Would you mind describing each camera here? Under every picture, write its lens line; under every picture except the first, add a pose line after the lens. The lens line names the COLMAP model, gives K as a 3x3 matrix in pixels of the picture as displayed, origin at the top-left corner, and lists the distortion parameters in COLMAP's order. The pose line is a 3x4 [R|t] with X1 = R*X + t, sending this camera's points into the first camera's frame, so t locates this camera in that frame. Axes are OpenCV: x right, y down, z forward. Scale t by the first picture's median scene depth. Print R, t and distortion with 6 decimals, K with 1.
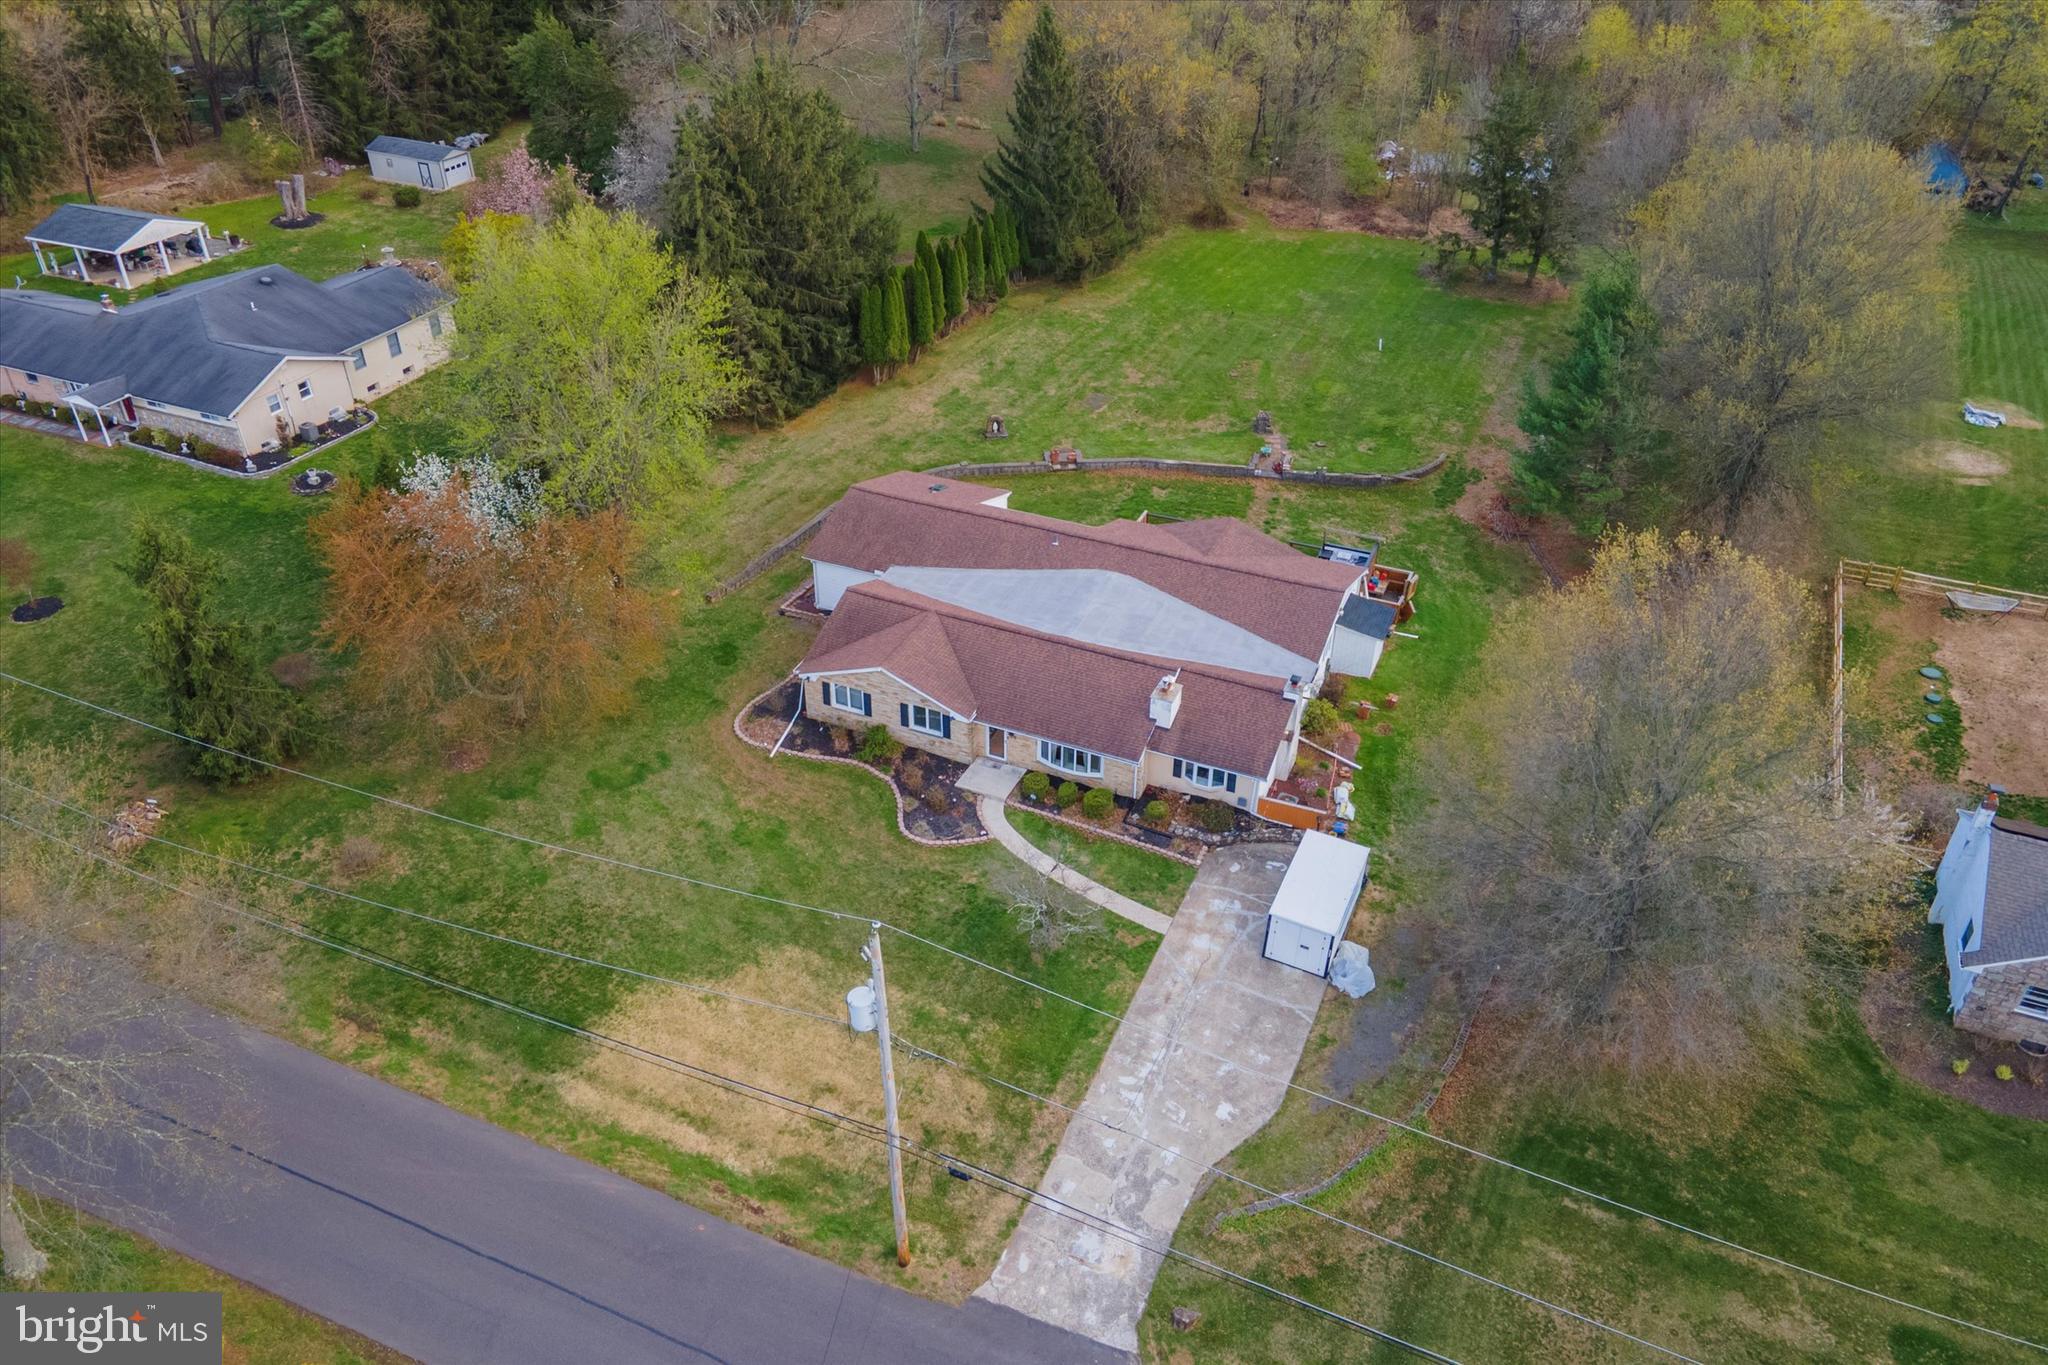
lens RADIAL K [[1511.9, 0, 1016.4], [0, 1511.9, 669.2], [0, 0, 1]] dist [0.047352, 0.004165]
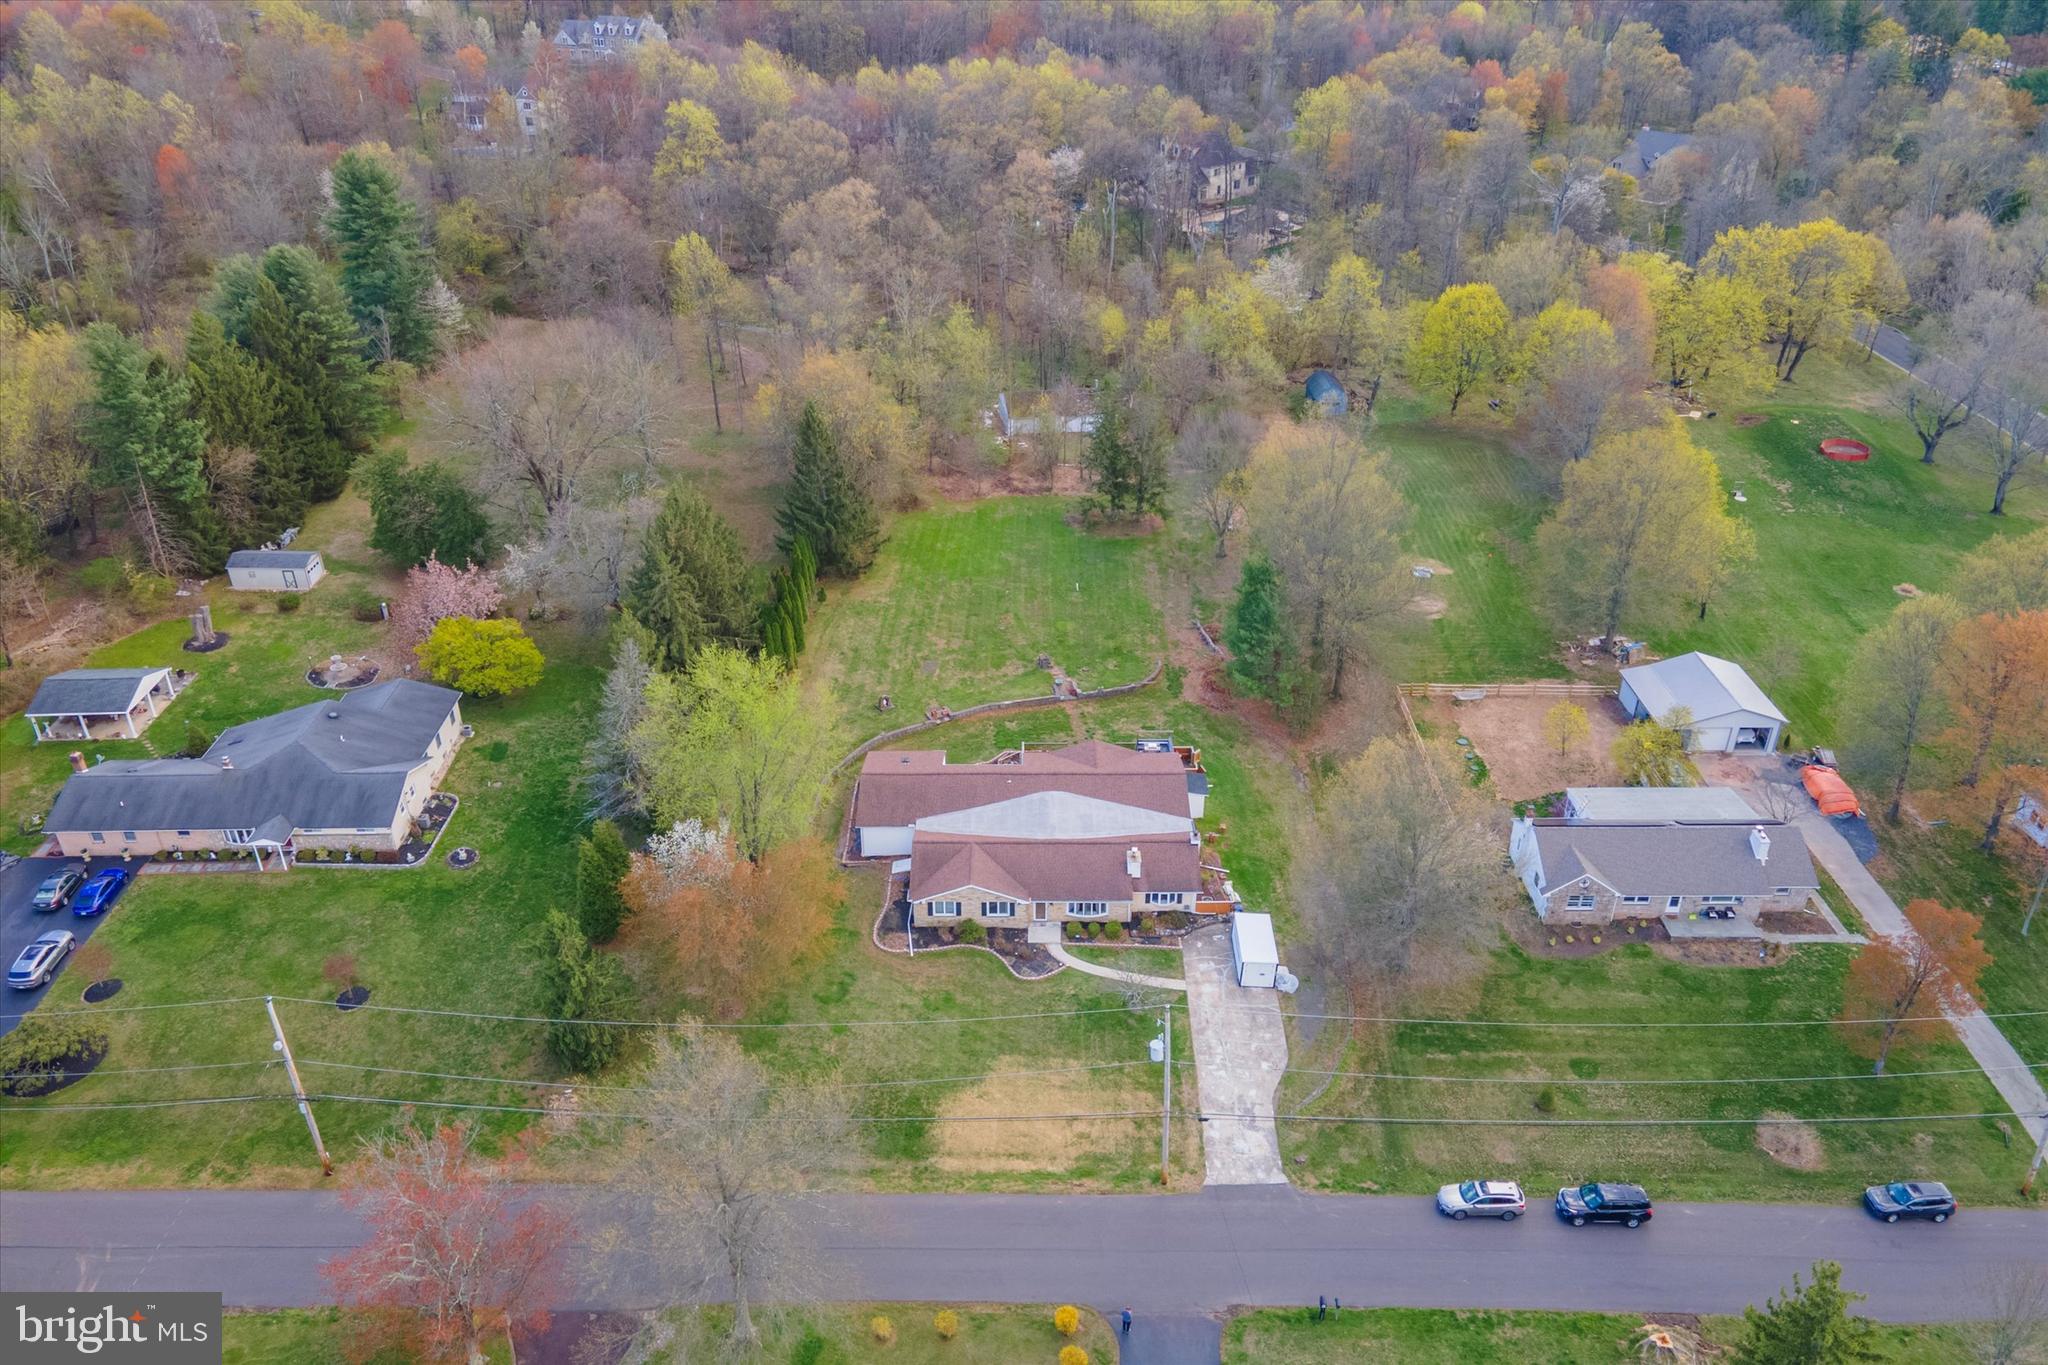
lens RADIAL K [[1511.9, 0, 1019.2], [0, 1511.9, 664.6], [0, 0, 1]] dist [0.047352, 0.004165]
pose [[0.915331, -0.203517, 0.347491, -0.586485], [0.228413, 0.973045, -0.031779, -0.176910], [-0.331657, 0.108460, 0.937145, -0.624351]]
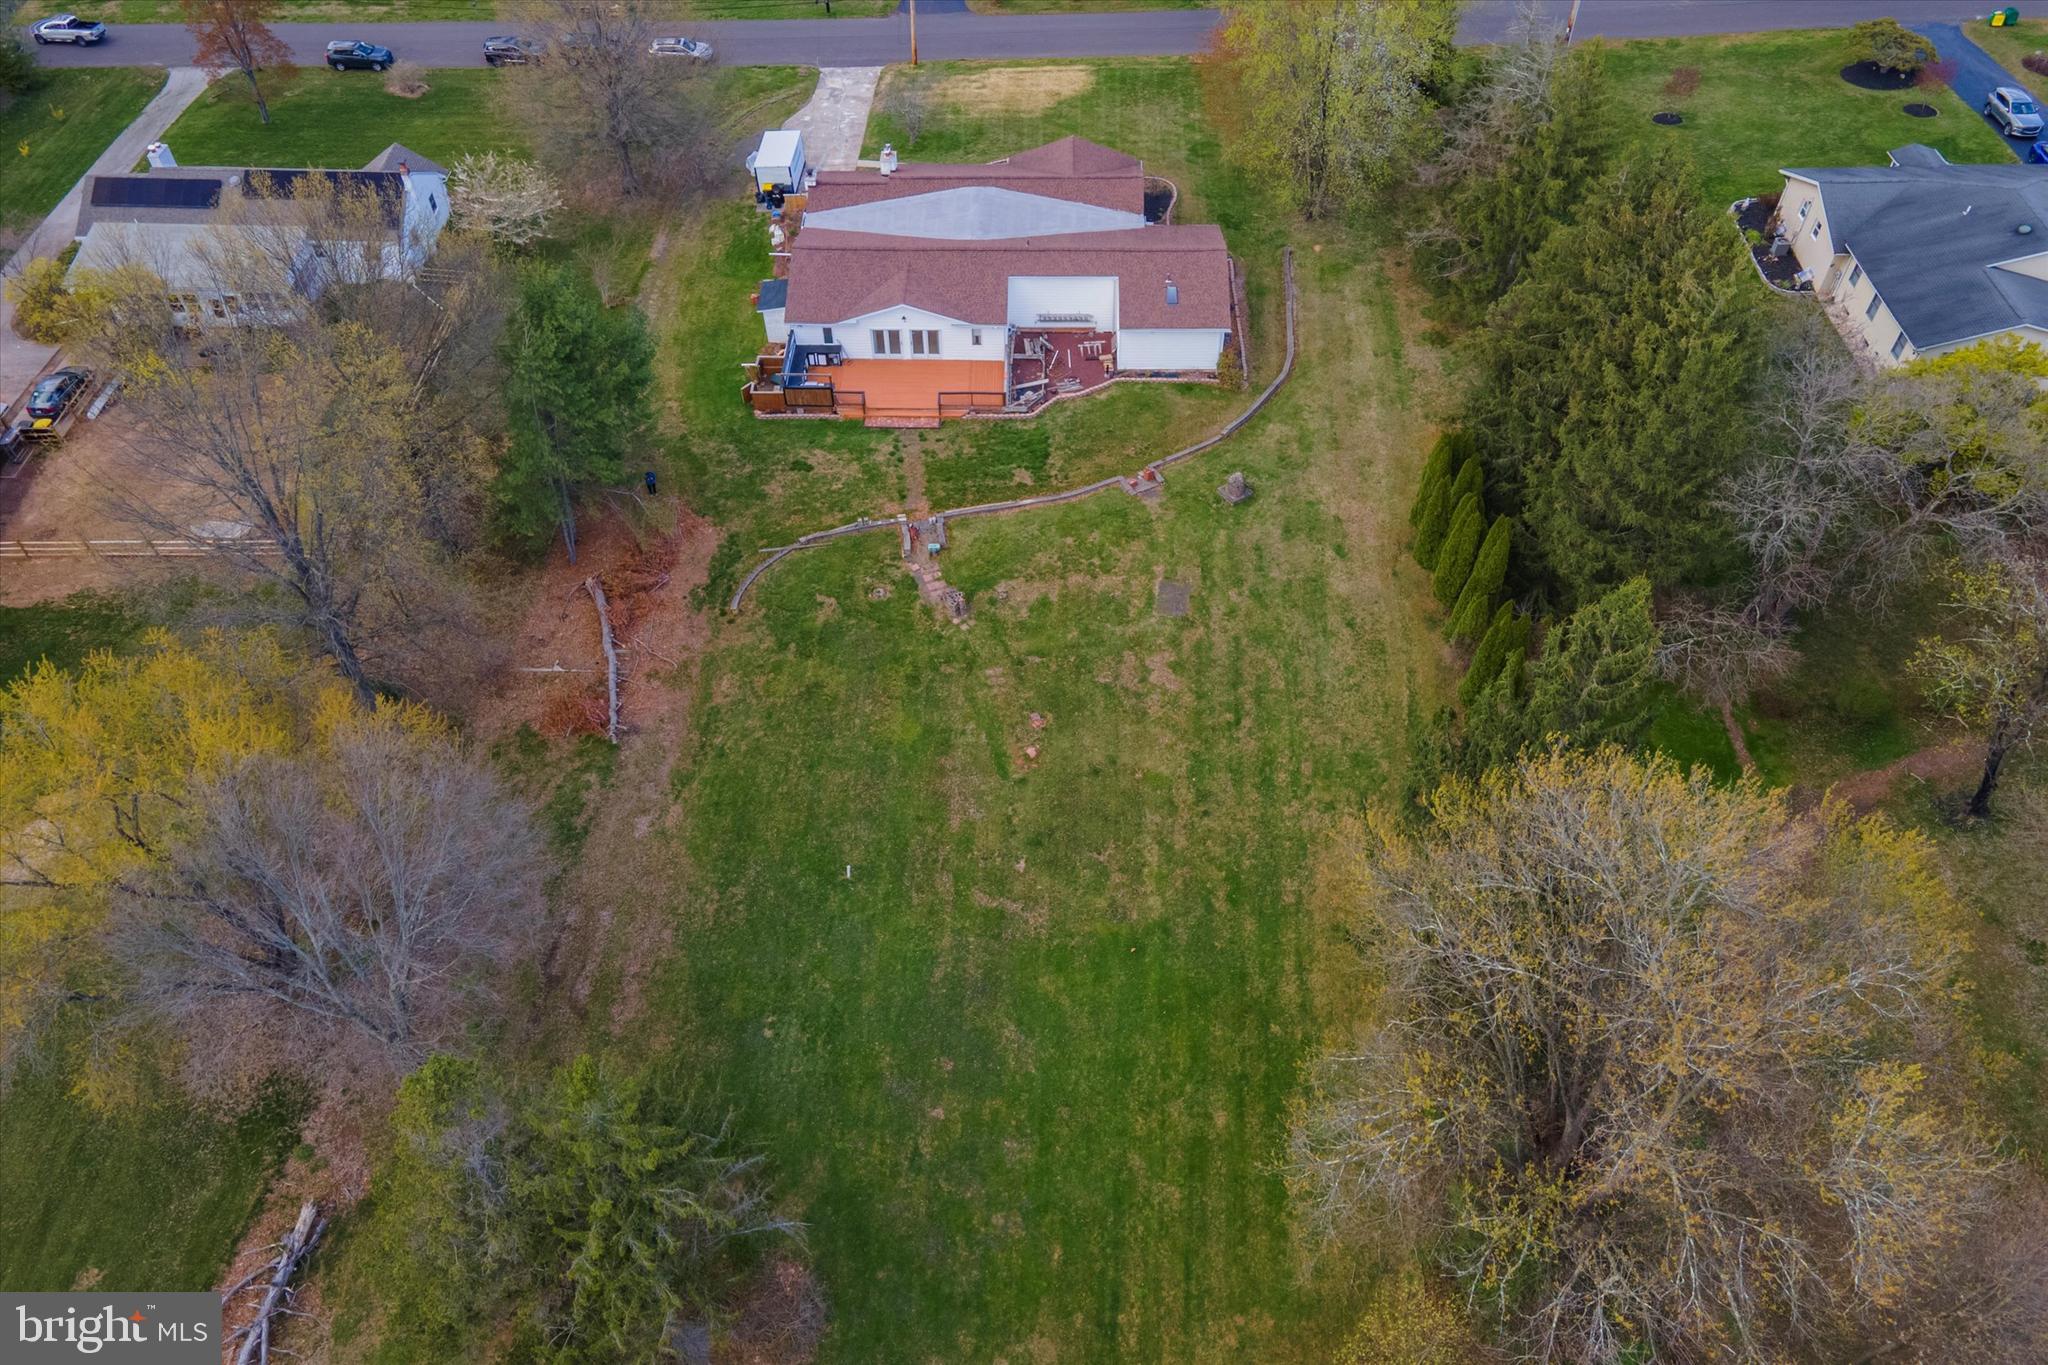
lens RADIAL K [[1511.9, 0, 1013.7], [0, 1511.9, 690.9], [0, 0, 1]] dist [0.047352, 0.004165]
pose [[-0.924930, 0.282406, -0.254464, 0.530032], [-0.204547, 0.194492, 0.959340, -1.397188], [0.320415, 0.939372, -0.122126, 1.739711]]
